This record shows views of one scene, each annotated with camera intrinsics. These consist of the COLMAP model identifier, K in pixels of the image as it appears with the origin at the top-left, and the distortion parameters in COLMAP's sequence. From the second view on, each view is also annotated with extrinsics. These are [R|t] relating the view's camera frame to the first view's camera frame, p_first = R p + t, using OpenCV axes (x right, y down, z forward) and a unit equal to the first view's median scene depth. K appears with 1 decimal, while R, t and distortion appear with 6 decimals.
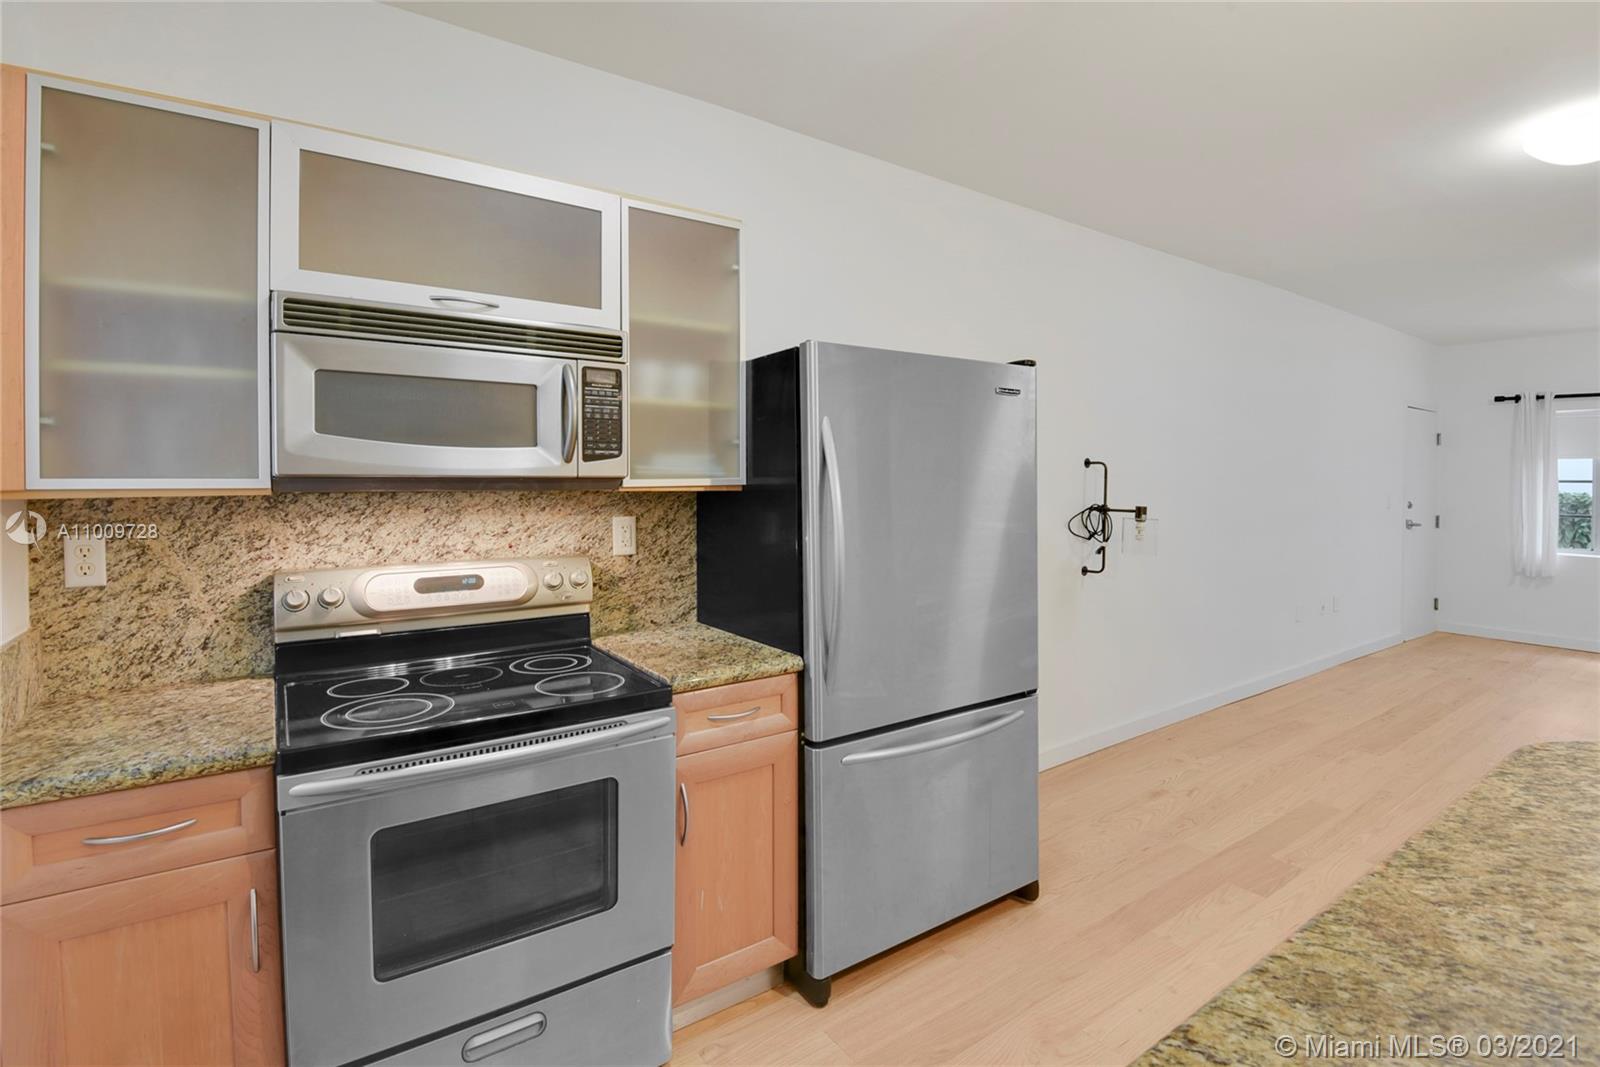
lens RADIAL K [[762.2, 0, 805.3], [0, 762.2, 491.7], [0, 0, 1]] dist [0.002665, -0.017911]
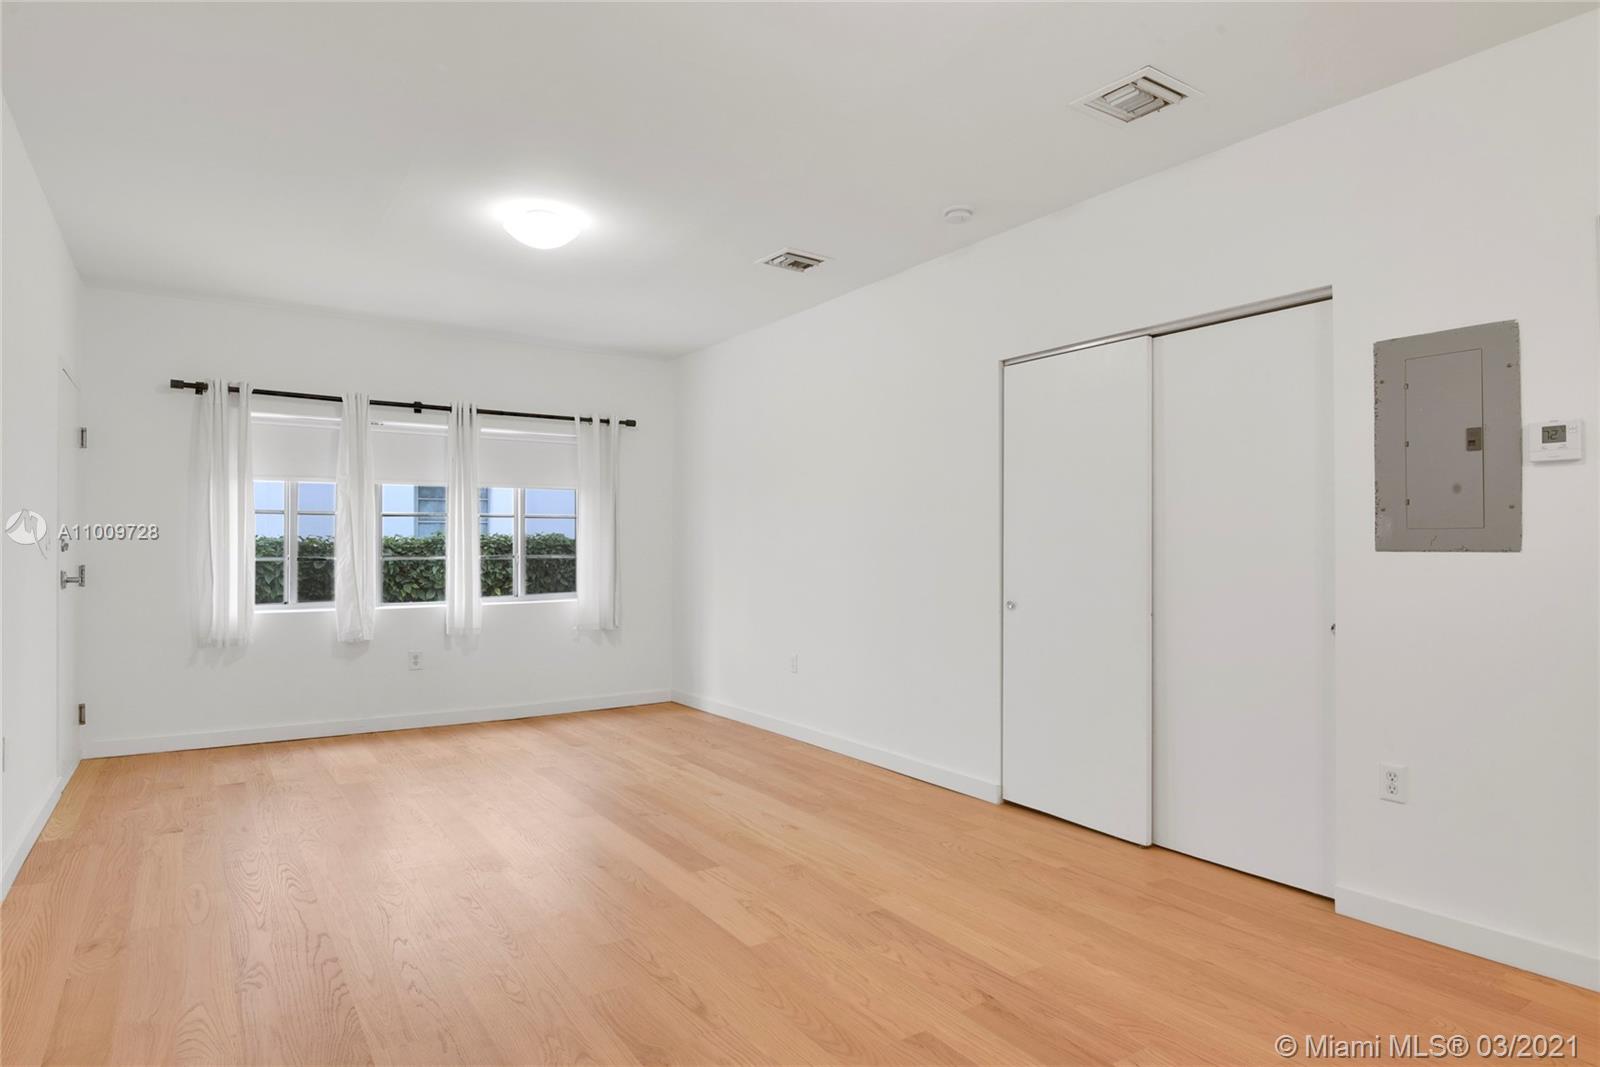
lens RADIAL K [[913.5, 0, 808.5], [0, 913.5, 535.7], [0, 0, 1]] dist [0.001267, -0.021110]
pose [[0.037950, 0.009875, 0.999231, 0.411370], [0.016427, 0.999810, -0.010505, 0.071988], [-0.999145, 0.016813, 0.037780, 1.153105]]
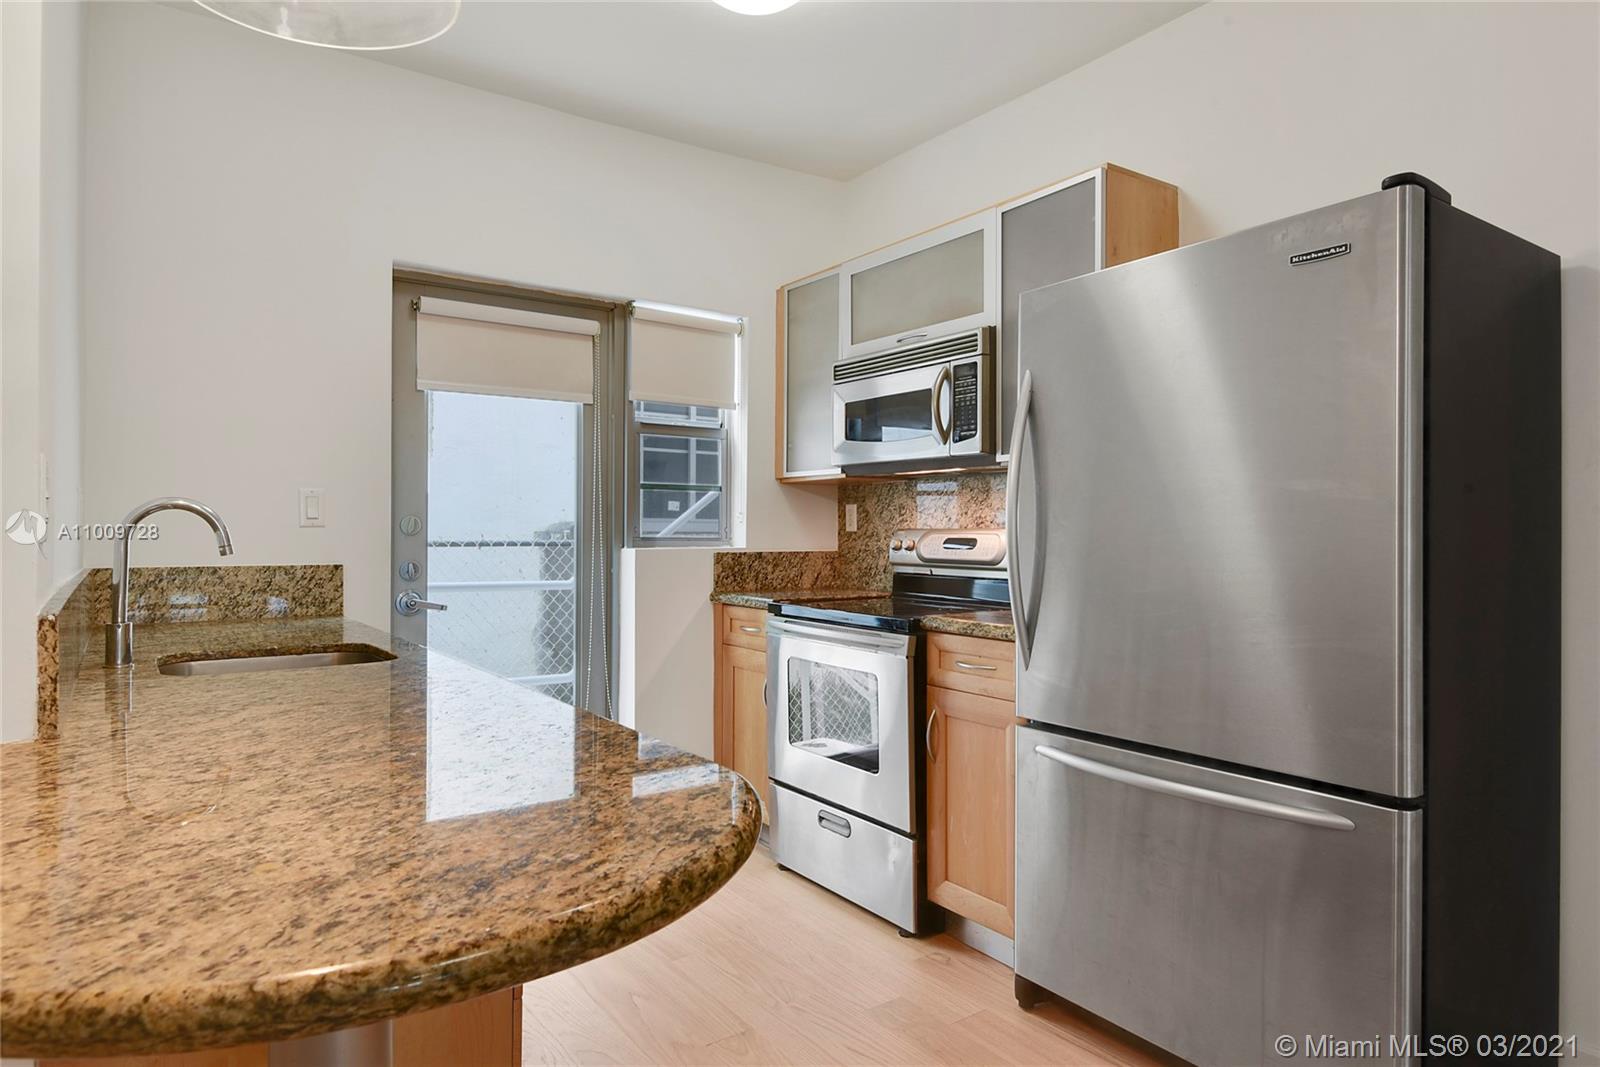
lens RADIAL K [[962.2, 0, 800.0], [0, 962.2, 533.5], [0, 0, 1]] dist [0.021194, -0.001008]
pose [[-0.018231, 0.003488, -0.999828, 0.995495], [-0.016581, 0.999855, 0.003791, 0.082653], [0.999696, 0.016648, -0.018170, 0.610264]]
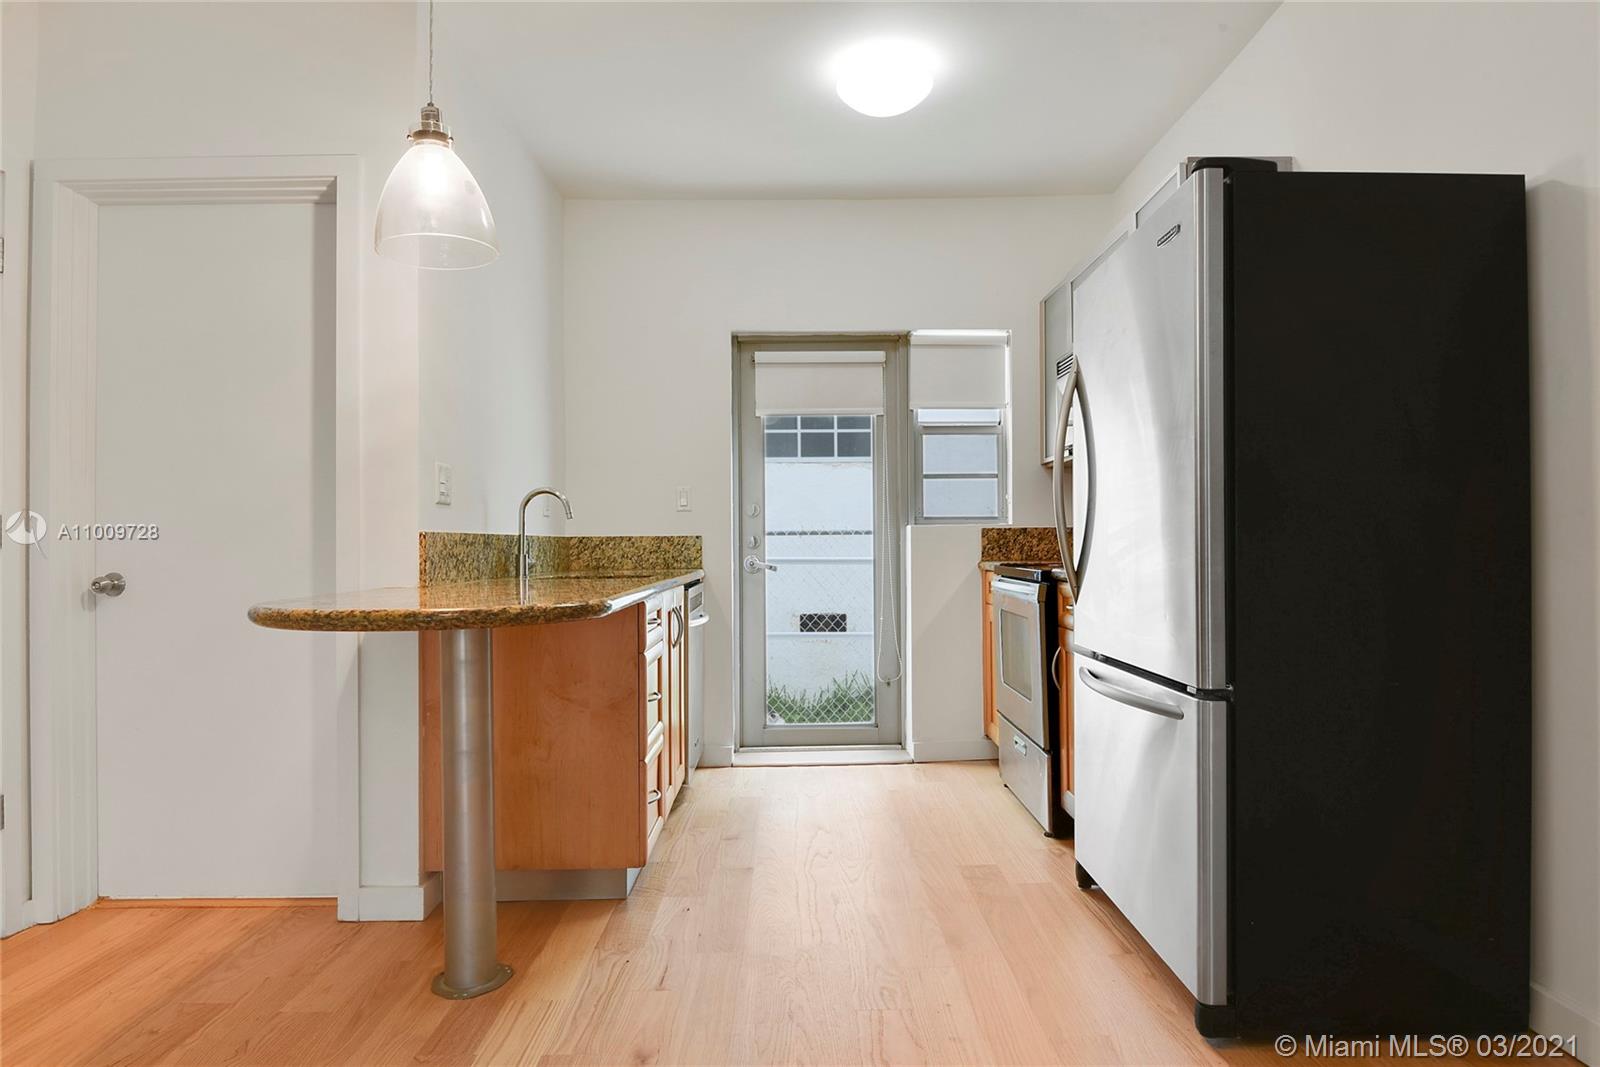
lens RADIAL K [[935.8, 0, 800.0], [0, 935.8, 533.5], [0, 0, 1]] dist [0.029882, -0.002185]
pose [[-0.578212, -0.003752, -0.815878, 1.138825], [-0.001441, 0.999993, -0.003578, 0.137728], [0.815885, -0.000893, -0.578213, 1.199053]]
